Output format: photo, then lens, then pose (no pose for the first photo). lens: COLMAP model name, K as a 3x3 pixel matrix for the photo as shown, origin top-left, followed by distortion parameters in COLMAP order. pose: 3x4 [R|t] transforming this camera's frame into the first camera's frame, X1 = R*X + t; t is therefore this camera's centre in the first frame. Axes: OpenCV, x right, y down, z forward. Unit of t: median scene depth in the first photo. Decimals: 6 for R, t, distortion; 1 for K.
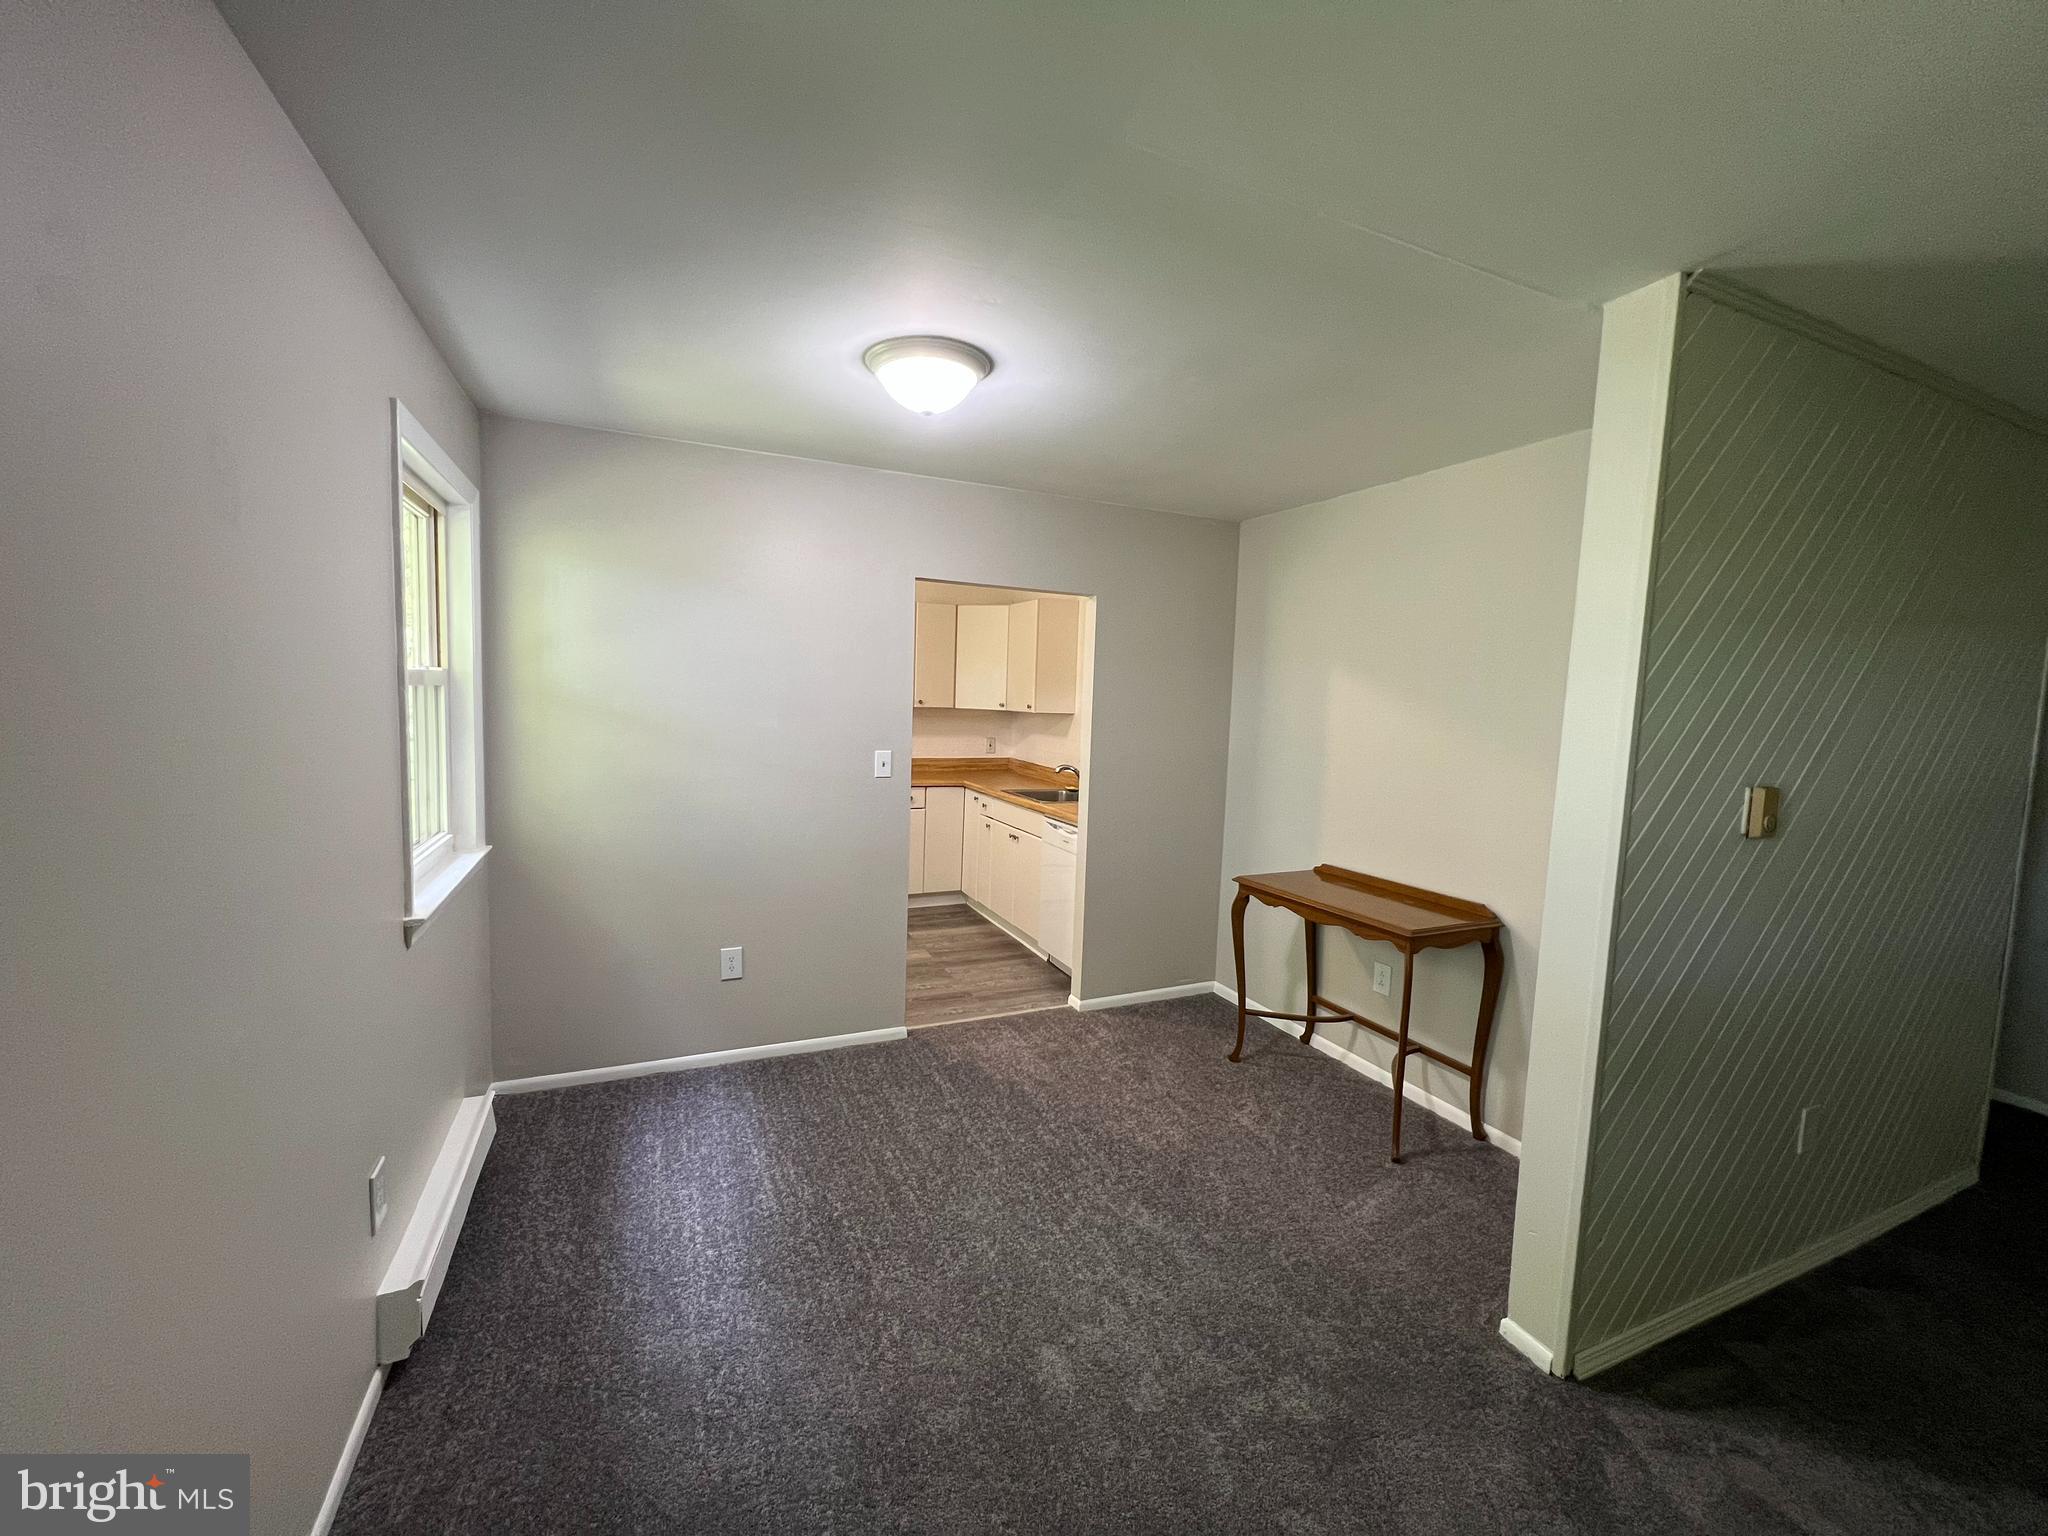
lens RADIAL K [[824.9, 0, 1019.8], [0, 824.9, 765.2], [0, 0, 1]] dist [-0.004021, -0.000049]
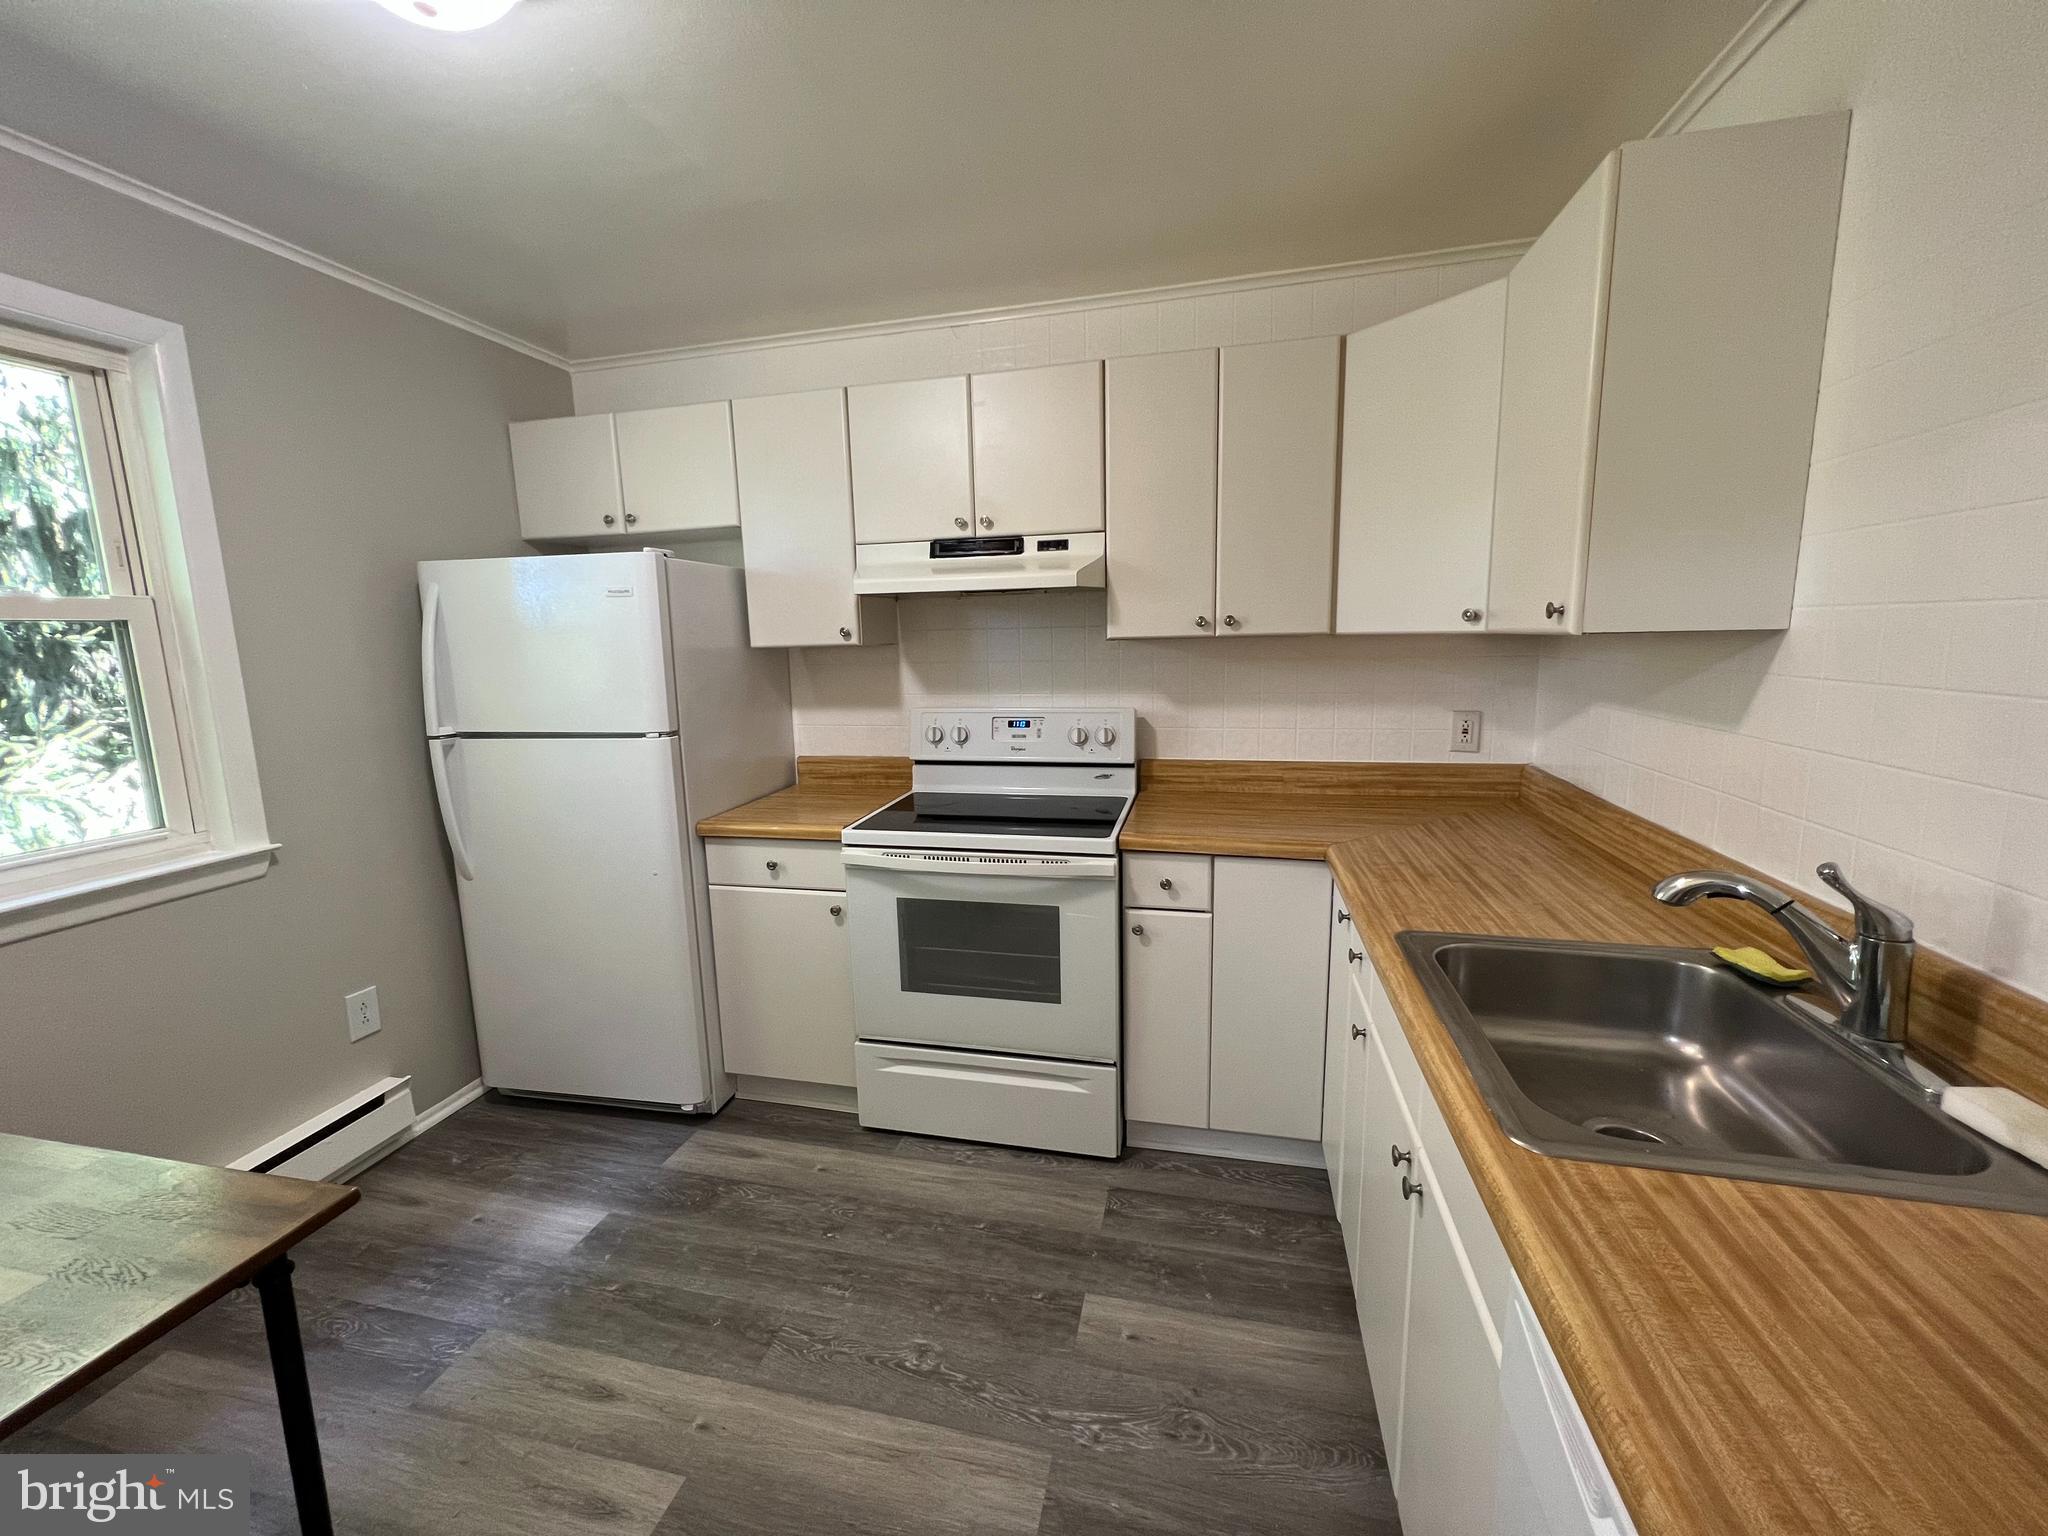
lens RADIAL K [[824.9, 0, 1024.0], [0, 824.9, 766.0], [0, 0, 1]] dist [-0.004021, -0.000049]
pose [[0.790080, 0.048983, -0.611043, 0.037833], [-0.006737, 0.997436, 0.071246, -0.036570], [0.612966, -0.052173, 0.788385, 0.640834]]
